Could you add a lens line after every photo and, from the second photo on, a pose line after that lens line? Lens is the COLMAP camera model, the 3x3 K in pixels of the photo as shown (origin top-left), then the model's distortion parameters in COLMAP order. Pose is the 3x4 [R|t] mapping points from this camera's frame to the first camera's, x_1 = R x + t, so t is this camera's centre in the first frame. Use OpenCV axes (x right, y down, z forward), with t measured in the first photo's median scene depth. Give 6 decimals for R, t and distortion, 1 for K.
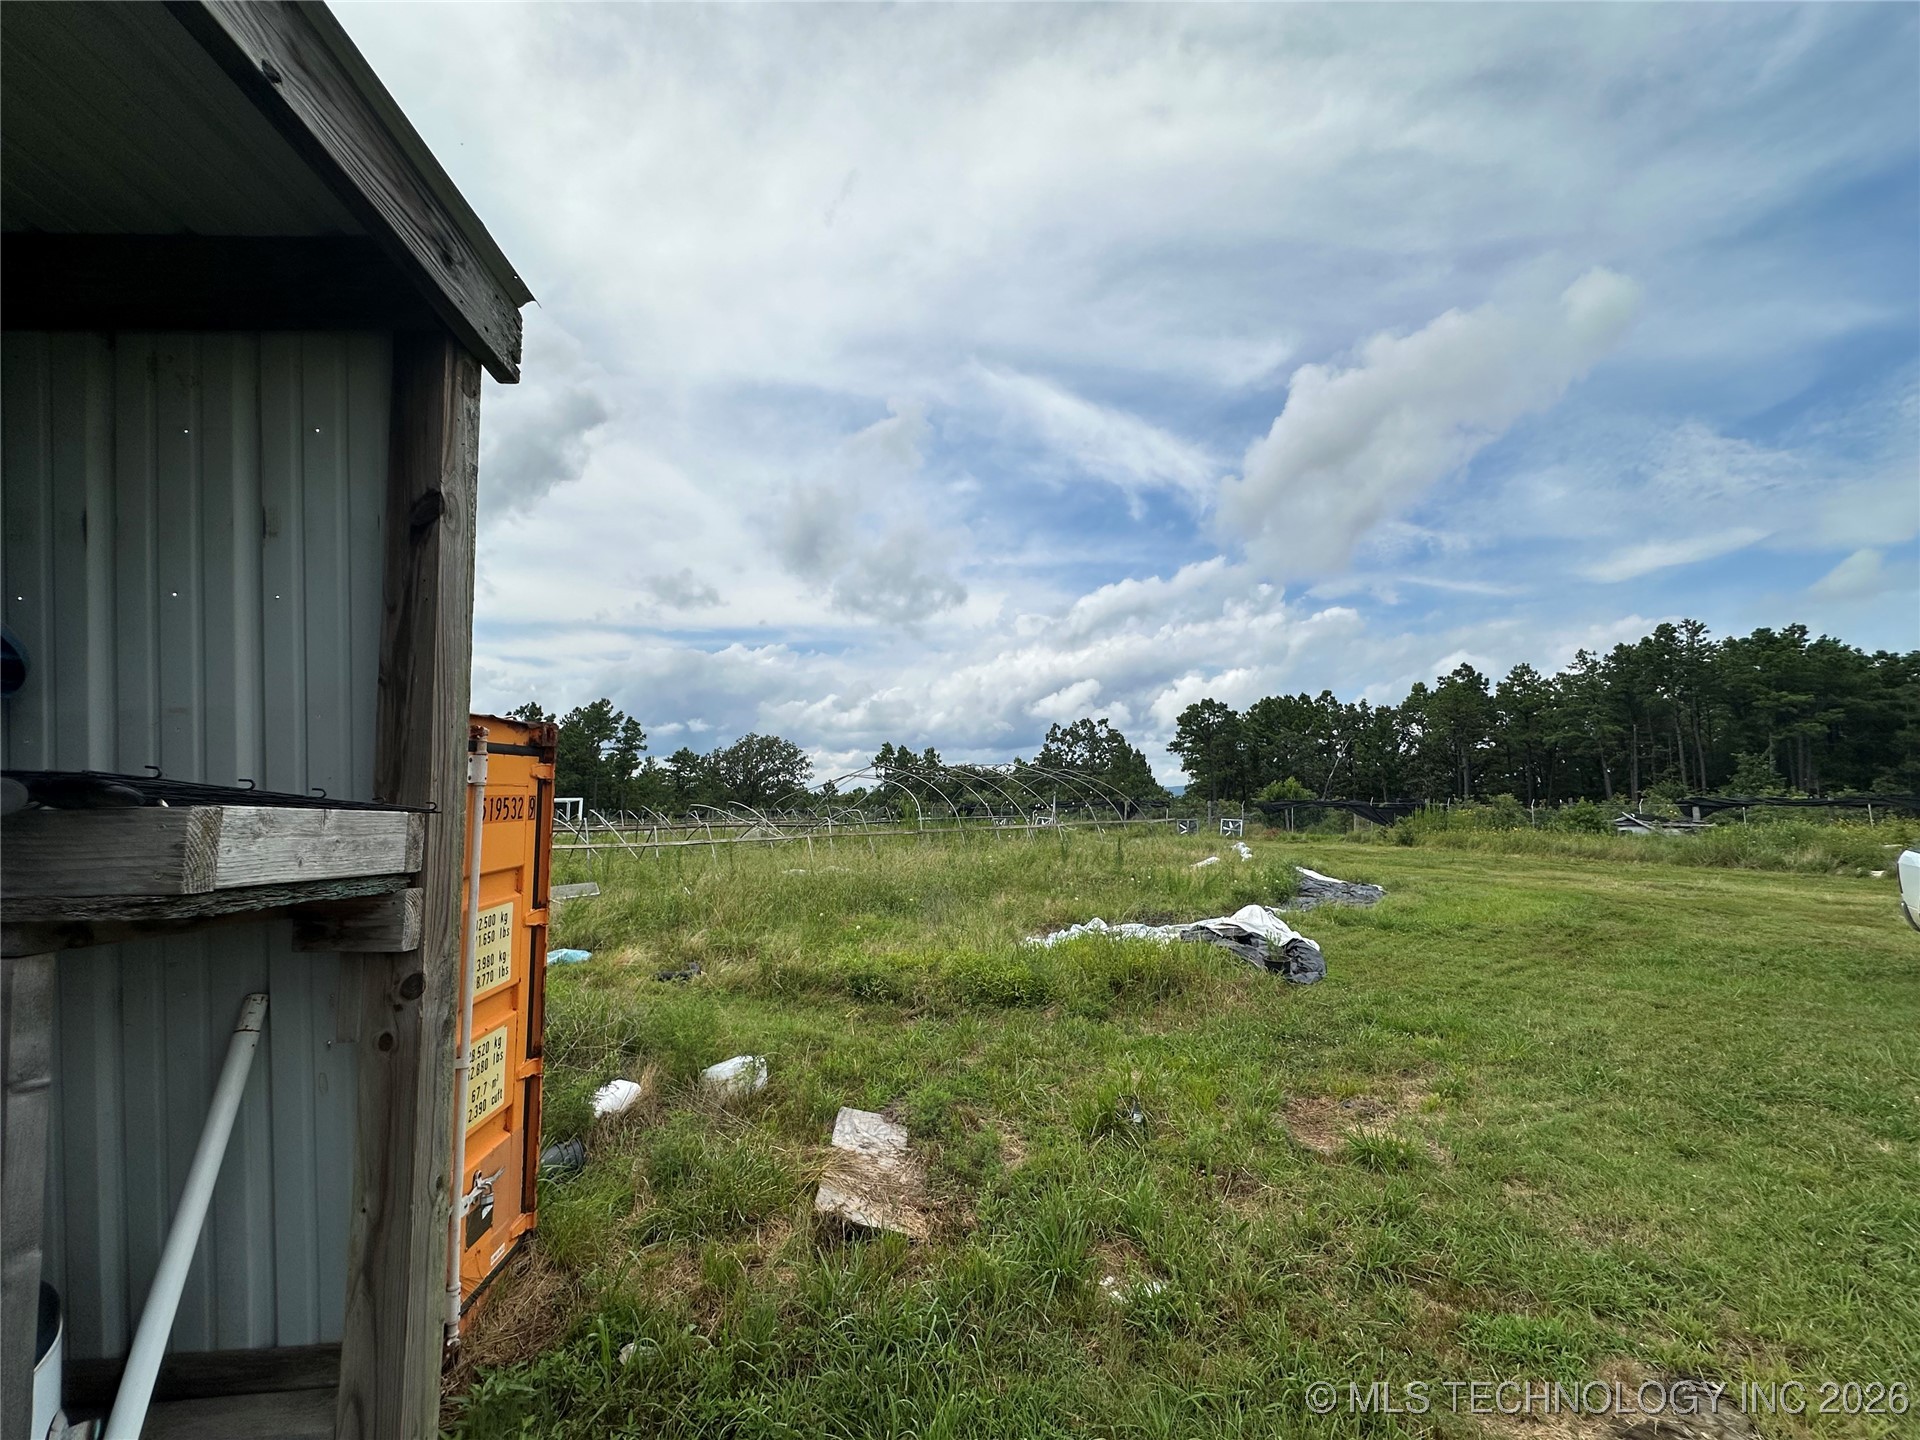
lens RADIAL K [[762.9, 0, 957.0], [0, 762.9, 722.3], [0, 0, 1]] dist [-0.003858, 0.000798]
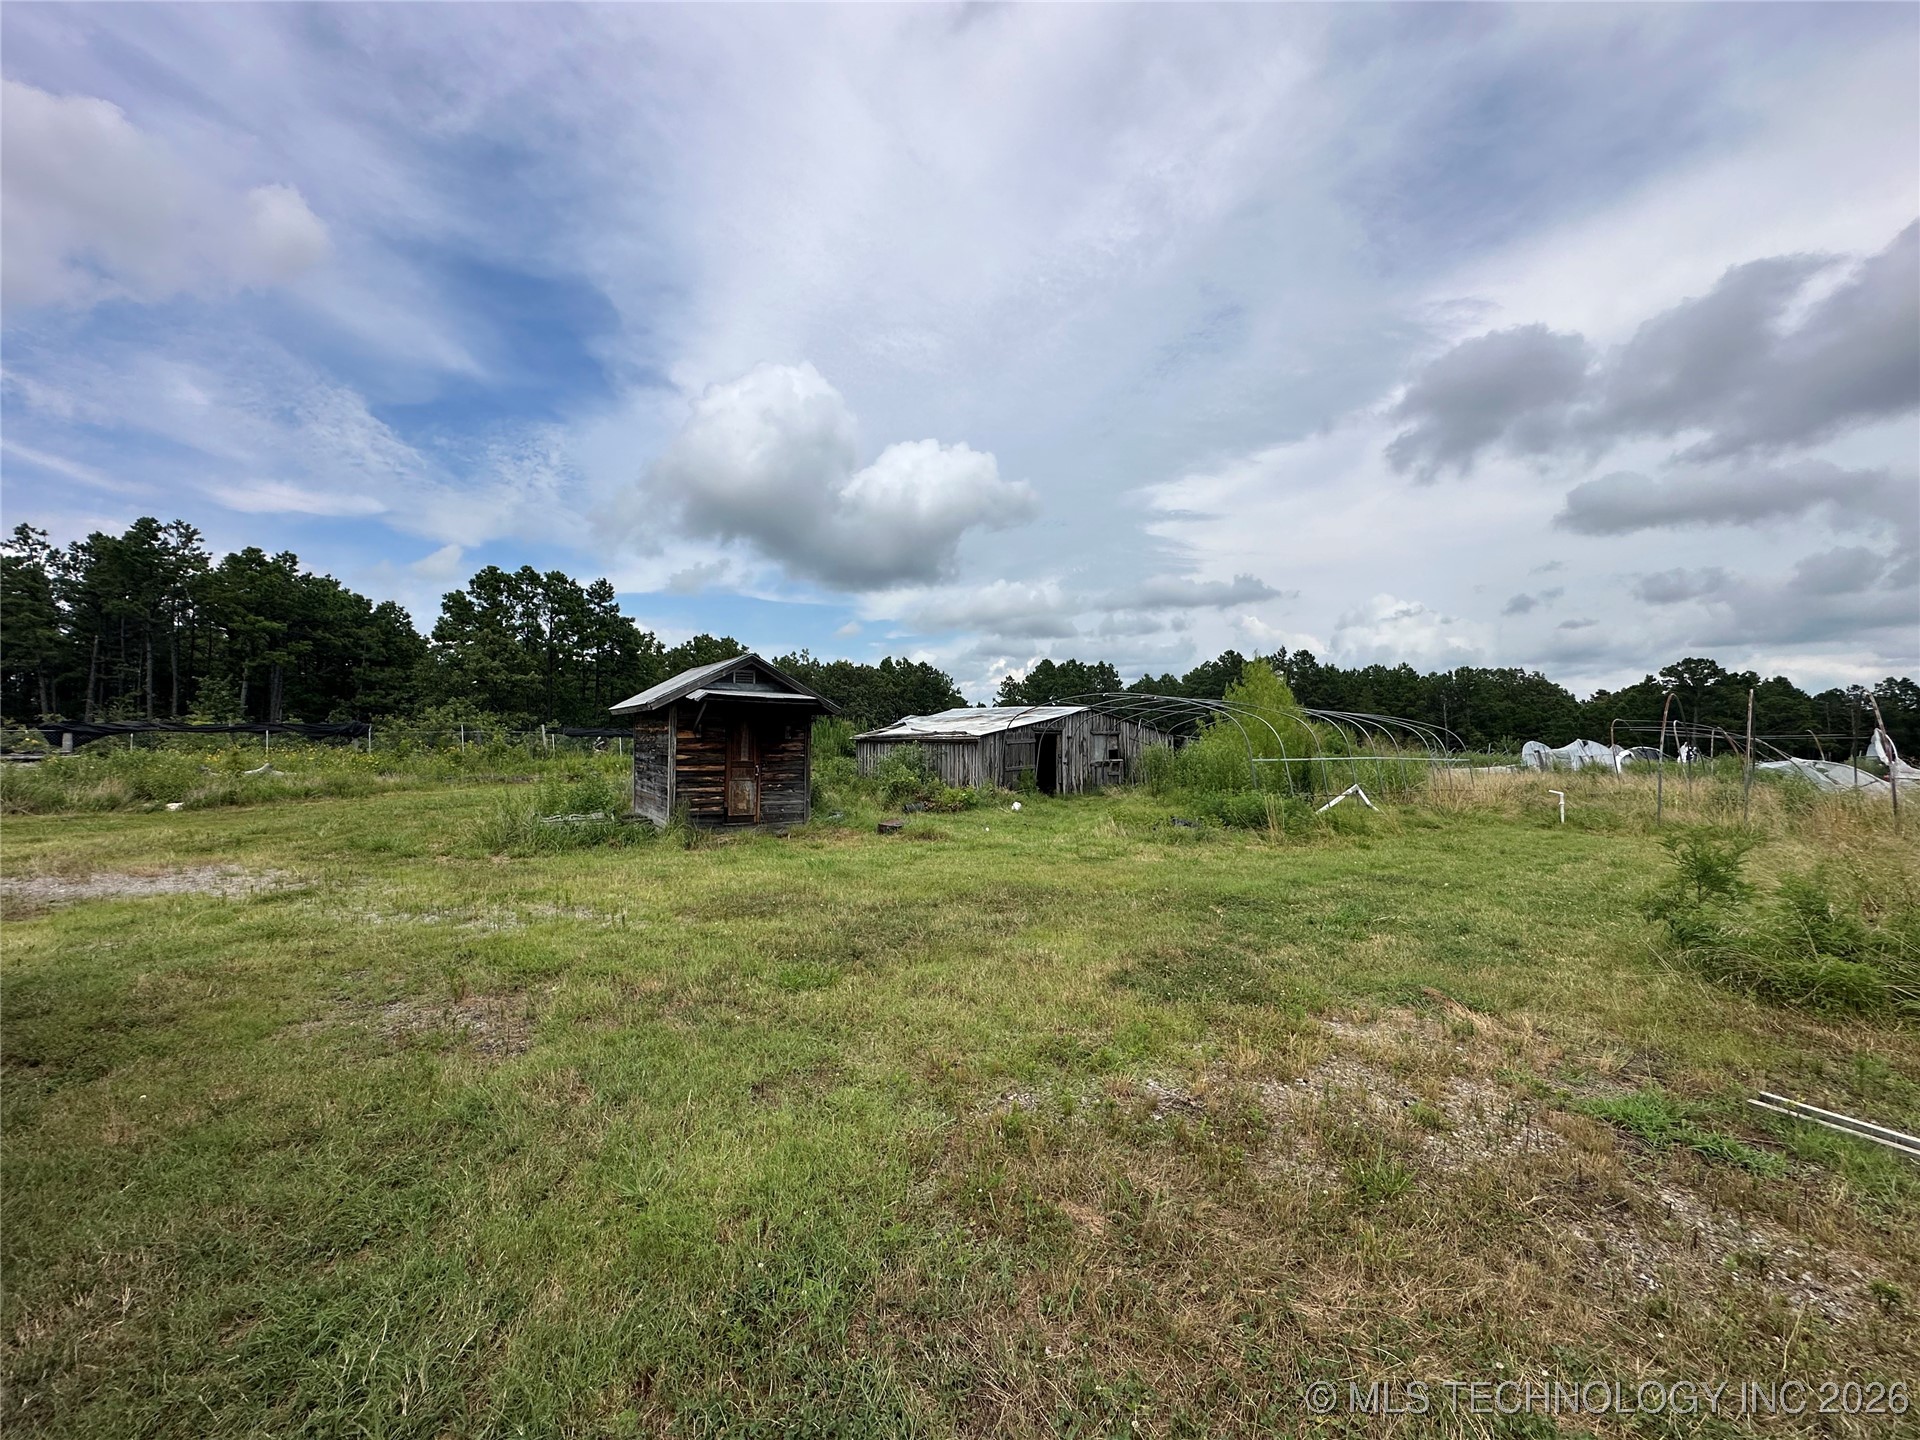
lens RADIAL K [[762.9, 0, 954.9], [0, 762.9, 722.5], [0, 0, 1]] dist [-0.003858, 0.000798]
pose [[0.089089, 0.019212, 0.995838, 0.218655], [-0.101387, 0.994796, -0.010121, 0.013409], [-0.990850, -0.100064, 0.090573, 0.035422]]
